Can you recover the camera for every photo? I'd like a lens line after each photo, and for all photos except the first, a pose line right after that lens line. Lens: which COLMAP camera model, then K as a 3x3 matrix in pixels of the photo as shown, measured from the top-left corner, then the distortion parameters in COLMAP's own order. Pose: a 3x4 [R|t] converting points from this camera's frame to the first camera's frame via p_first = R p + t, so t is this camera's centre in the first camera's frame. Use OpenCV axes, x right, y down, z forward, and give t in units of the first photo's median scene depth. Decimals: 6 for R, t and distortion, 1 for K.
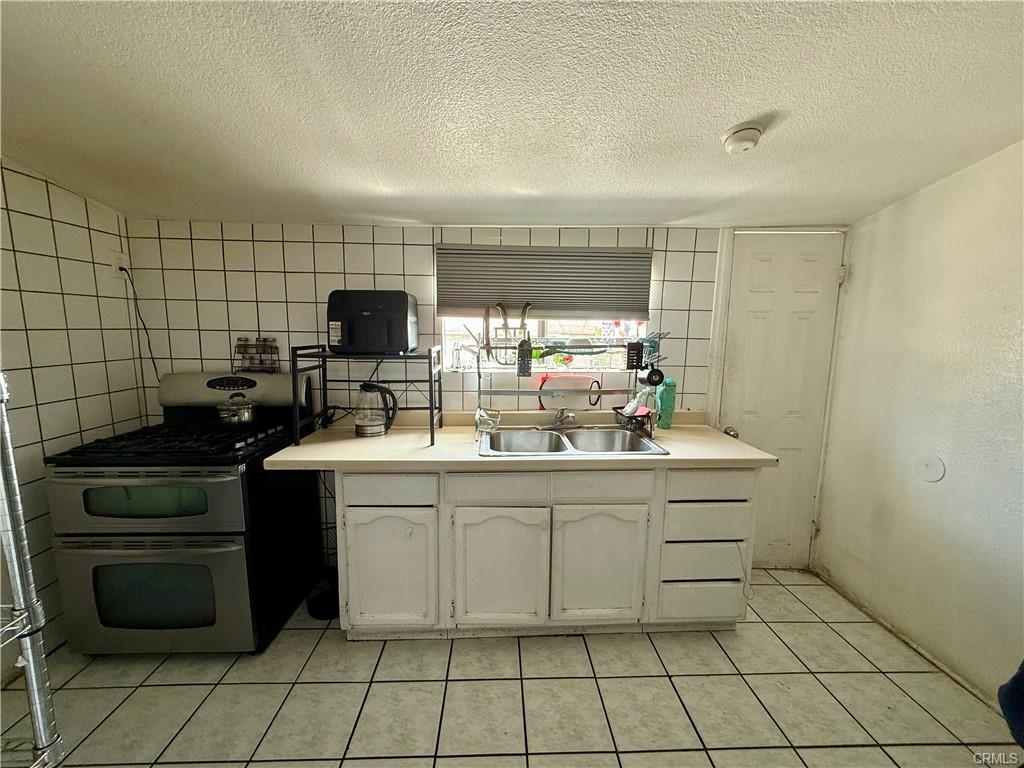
lens RADIAL K [[408.6, 0, 505.5], [0, 408.6, 382.8], [0, 0, 1]] dist [0.001534, 0.000506]
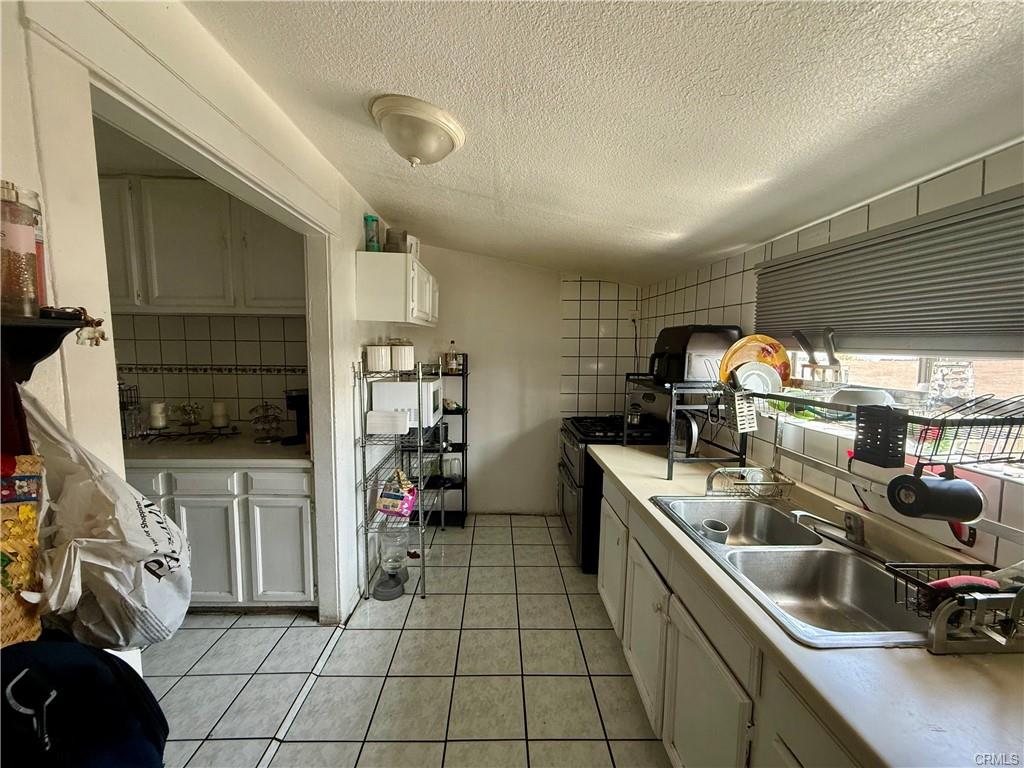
lens RADIAL K [[408.6, 0, 505.5], [0, 408.6, 382.8], [0, 0, 1]] dist [0.001534, 0.000506]
pose [[-0.013828, 0.080810, -0.996634, 0.715401], [-0.143405, 0.986265, 0.081958, -0.091853], [0.989568, 0.144055, -0.002049, 0.524404]]
